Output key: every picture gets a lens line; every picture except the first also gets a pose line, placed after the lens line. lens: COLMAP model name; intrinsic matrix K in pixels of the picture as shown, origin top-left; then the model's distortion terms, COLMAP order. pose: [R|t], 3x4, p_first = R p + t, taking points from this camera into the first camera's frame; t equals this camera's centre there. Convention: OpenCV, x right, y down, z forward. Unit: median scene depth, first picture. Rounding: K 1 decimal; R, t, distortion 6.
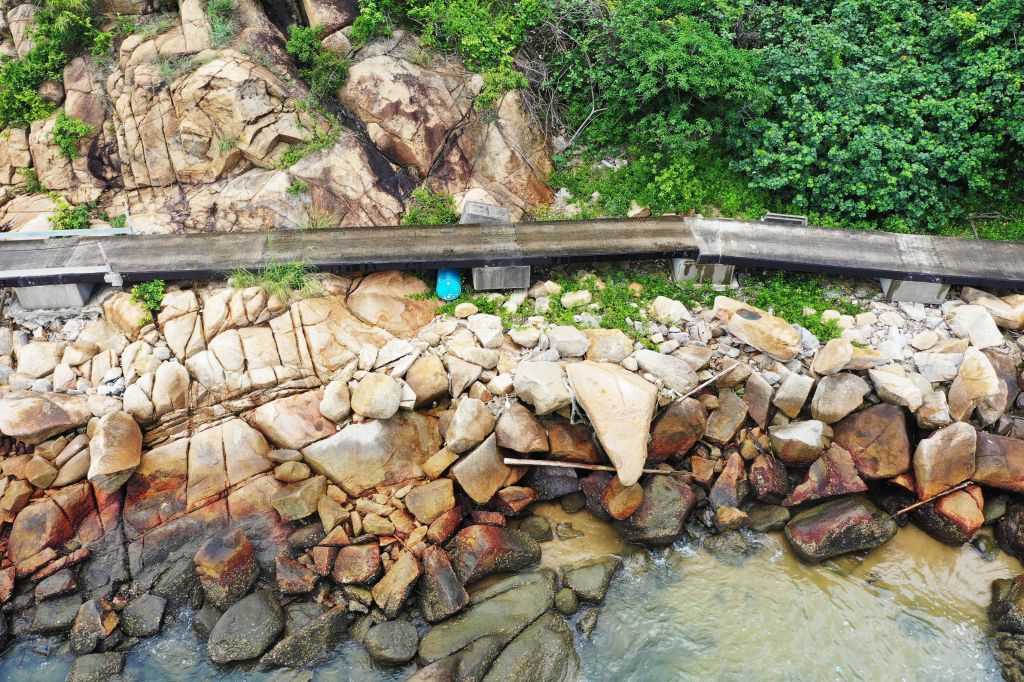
lens RADIAL K [[809.9, 0, 525.2], [0, 809.9, 340.7], [0, 0, 1]] dist [-0.009096, 0.000962]
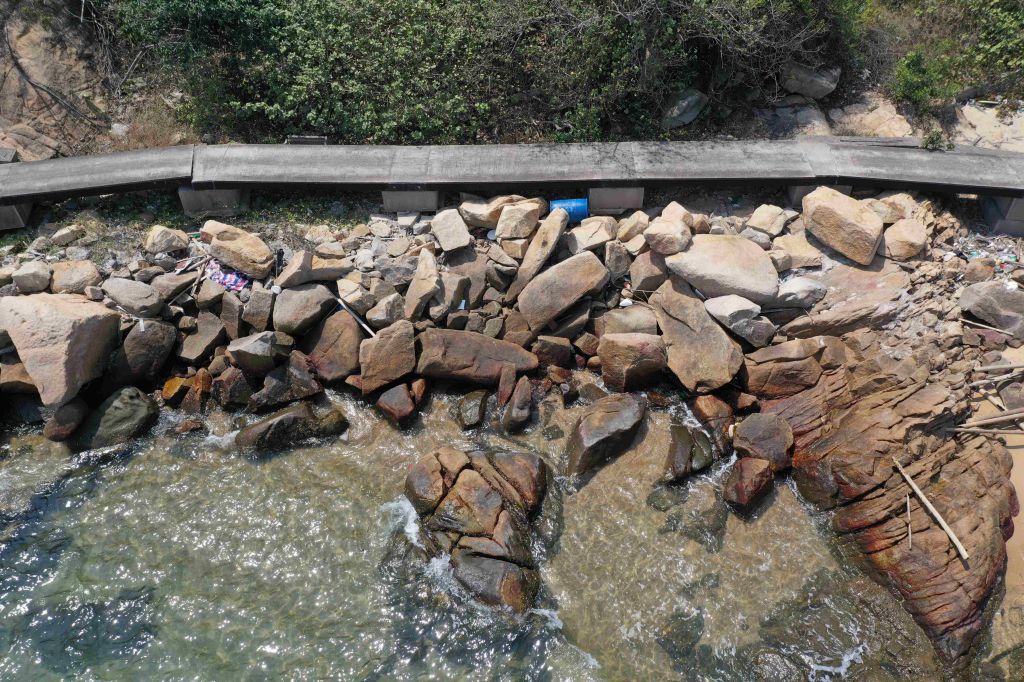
lens RADIAL K [[818.1, 0, 512.0], [0, 818.1, 341.0], [0, 0, 1]] dist [0.016902, -0.001862]
pose [[0.993217, -0.092666, 0.070236, 0.579910], [0.088481, 0.994237, 0.060530, 0.073567], [-0.075440, -0.053905, 0.995692, -0.074990]]
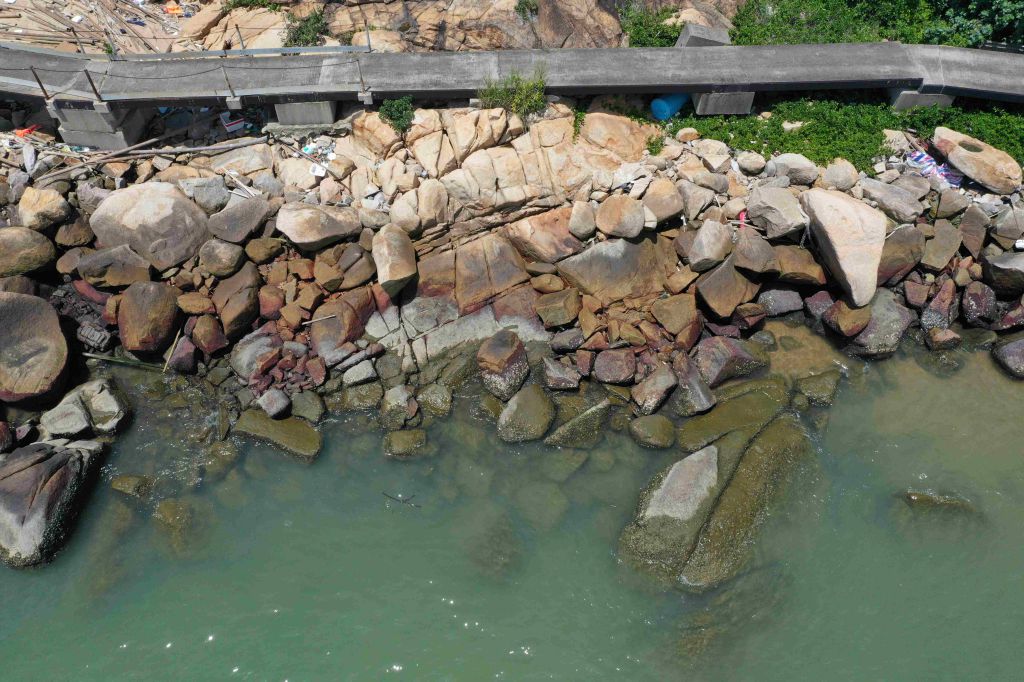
lens RADIAL K [[799.7, 0, 512.0], [0, 799.7, 341.0], [0, 0, 1]] dist [-0.004508, 0.000669]
pose [[0.997728, 0.037442, -0.056011, -0.252801], [-0.023905, 0.974002, 0.225275, -0.006042], [0.062990, -0.223424, 0.972684, -0.080521]]
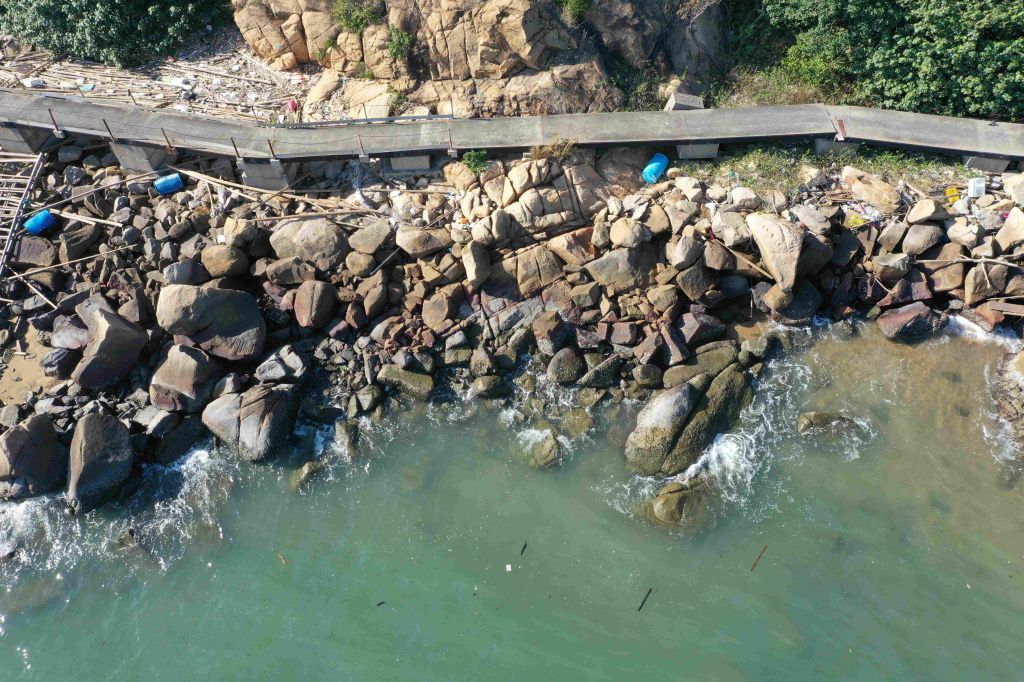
lens RADIAL K [[799.7, 0, 512.0], [0, 799.7, 341.0], [0, 0, 1]] dist [-0.004508, 0.000669]
pose [[0.997128, 0.028913, -0.069993, -0.282648], [-0.009703, 0.965407, 0.260567, -0.131855], [0.075105, -0.259140, 0.962915, -0.584892]]
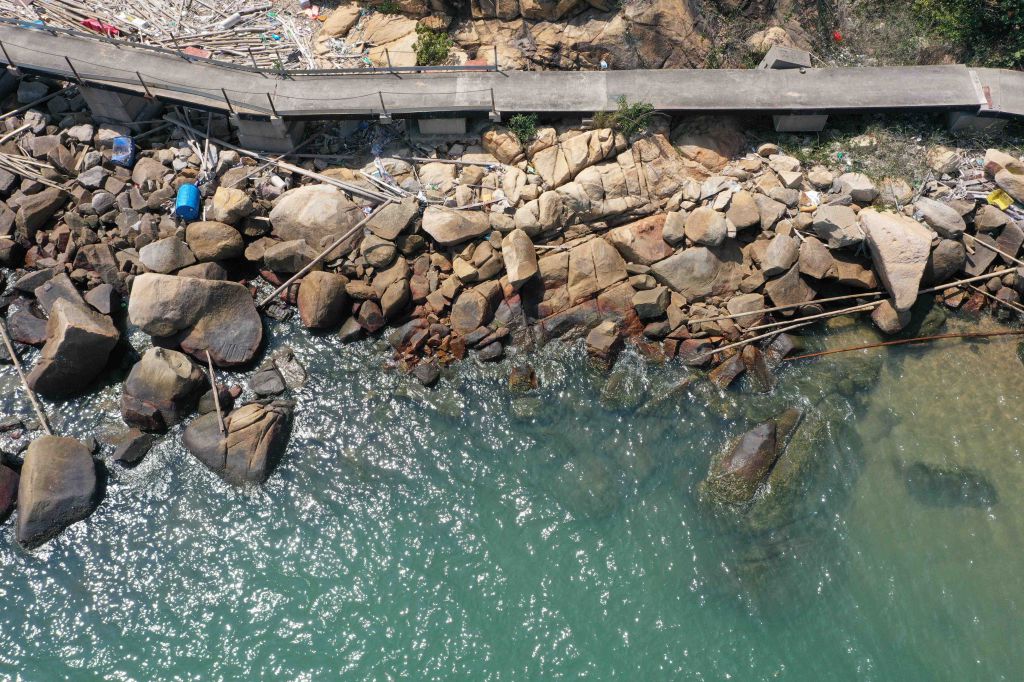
lens RADIAL K [[818.1, 0, 512.0], [0, 818.1, 341.0], [0, 0, 1]] dist [0.016902, -0.001862]
pose [[0.992284, 0.078686, -0.095818, -0.340382], [-0.039992, 0.934629, 0.353368, -0.205206], [0.117359, -0.346810, 0.930564, -0.314931]]
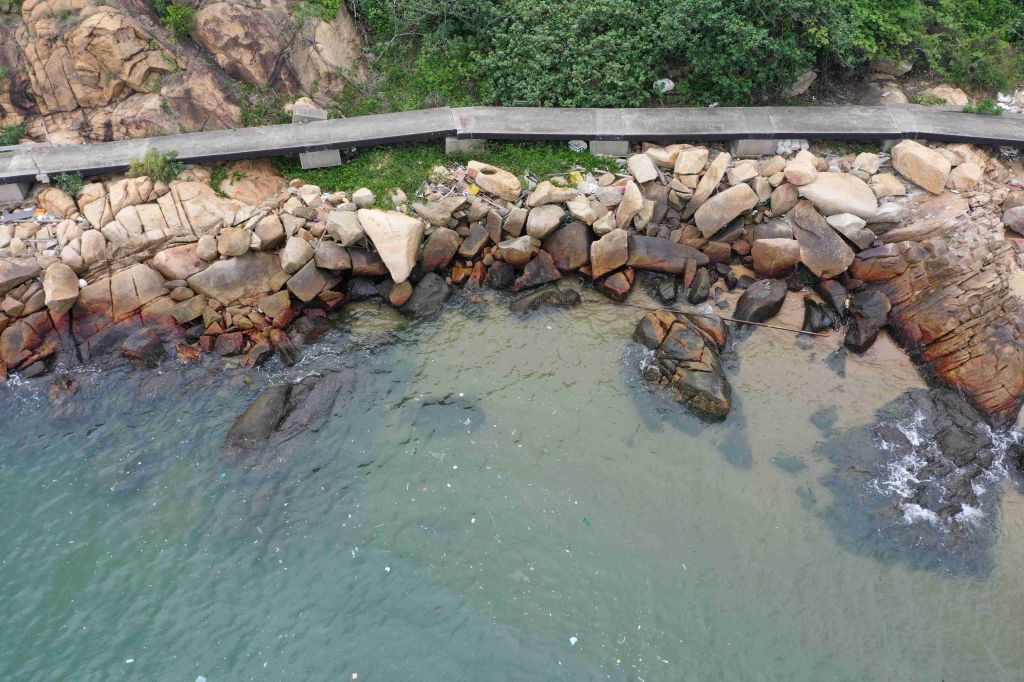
lens RADIAL K [[792.6, 0, 512.0], [0, 792.6, 341.0], [0, 0, 1]] dist [-0.002011, 0.007768]
pose [[0.995036, -0.085555, 0.050835, 0.231353], [0.079421, 0.990483, 0.112412, 0.121706], [-0.059968, -0.107816, 0.992361, -0.496148]]
